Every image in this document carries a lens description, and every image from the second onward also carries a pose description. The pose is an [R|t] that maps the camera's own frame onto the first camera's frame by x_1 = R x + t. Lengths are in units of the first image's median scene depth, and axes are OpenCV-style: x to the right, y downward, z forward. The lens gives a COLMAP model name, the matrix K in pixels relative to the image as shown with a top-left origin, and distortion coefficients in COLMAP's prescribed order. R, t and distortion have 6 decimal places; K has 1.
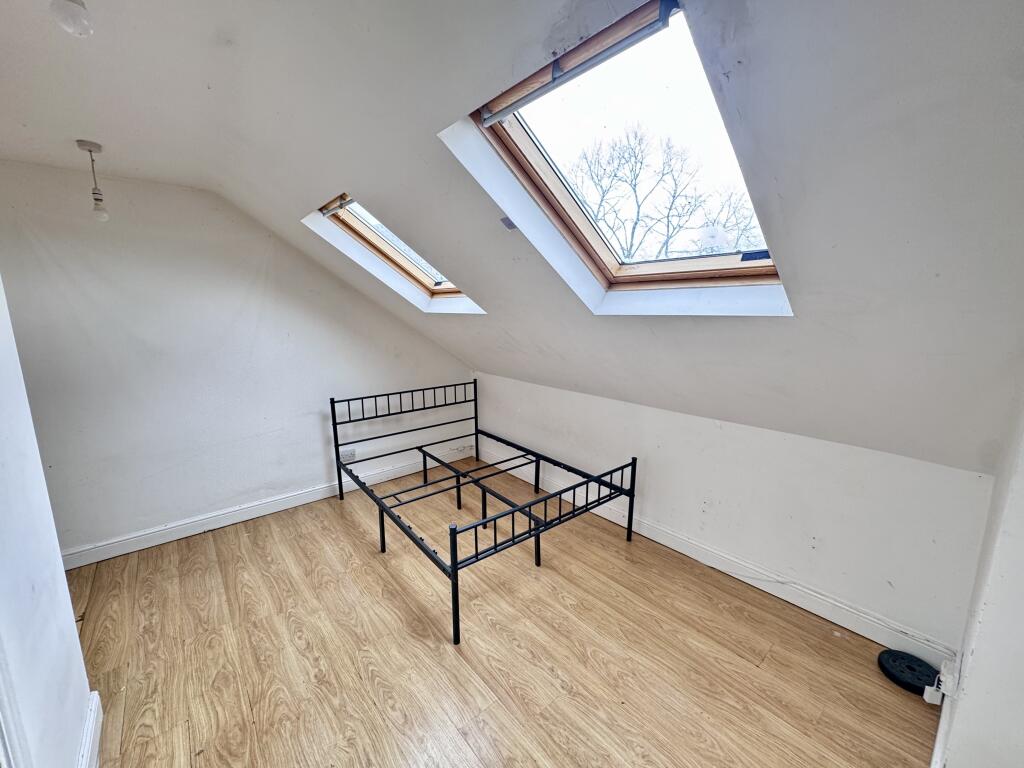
lens RADIAL K [[405.7, 0, 509.0], [0, 405.7, 383.9], [0, 0, 1]] dist [-0.001273, -0.000324]
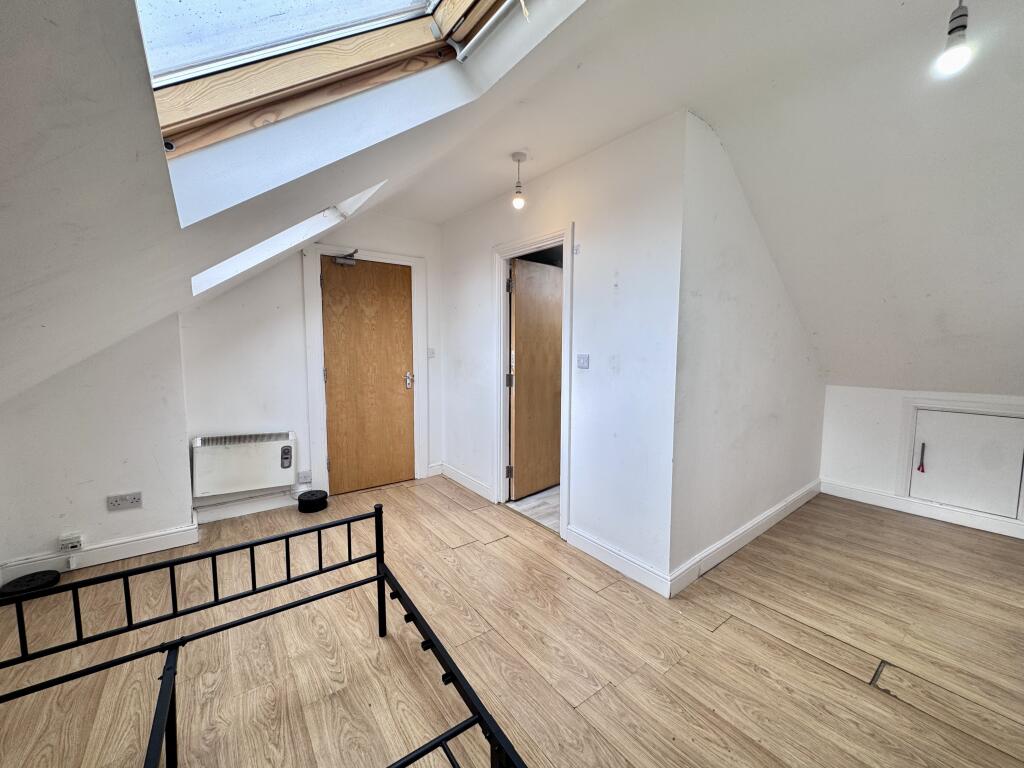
lens RADIAL K [[405.7, 0, 507.7], [0, 405.7, 384.0], [0, 0, 1]] dist [-0.001273, -0.000324]
pose [[-0.997778, 0.002238, 0.066590, -0.488456], [0.019965, 0.963555, 0.266765, -0.164437], [-0.063566, 0.267502, -0.961458, 1.760673]]
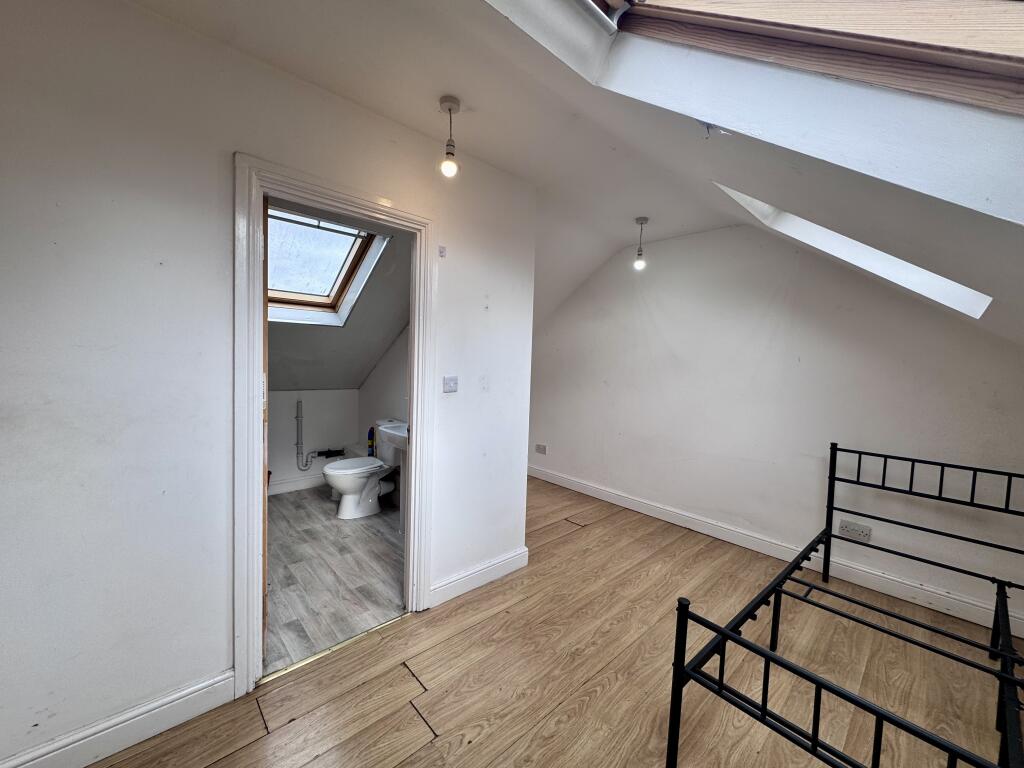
lens RADIAL K [[405.7, 0, 515.6], [0, 405.7, 383.0], [0, 0, 1]] dist [-0.001273, -0.000324]
pose [[0.054375, 0.070782, -0.996009, 0.488450], [-0.209831, 0.976021, 0.057907, 0.010313], [0.976224, 0.205845, 0.067923, 0.581449]]
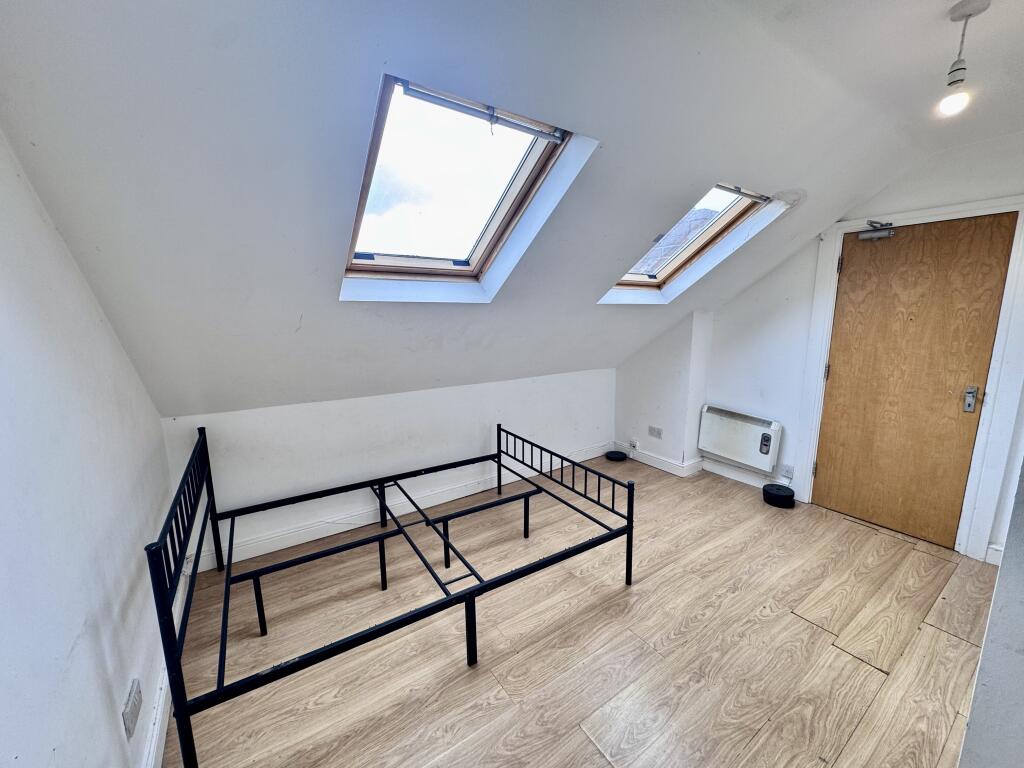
lens RADIAL K [[405.7, 0, 515.8], [0, 405.7, 379.8], [0, 0, 1]] dist [-0.001273, -0.000324]
pose [[0.100444, -0.154075, 0.982940, -1.239590], [0.184376, 0.973708, 0.133787, -0.149967], [-0.977710, 0.167792, 0.126210, 1.094473]]
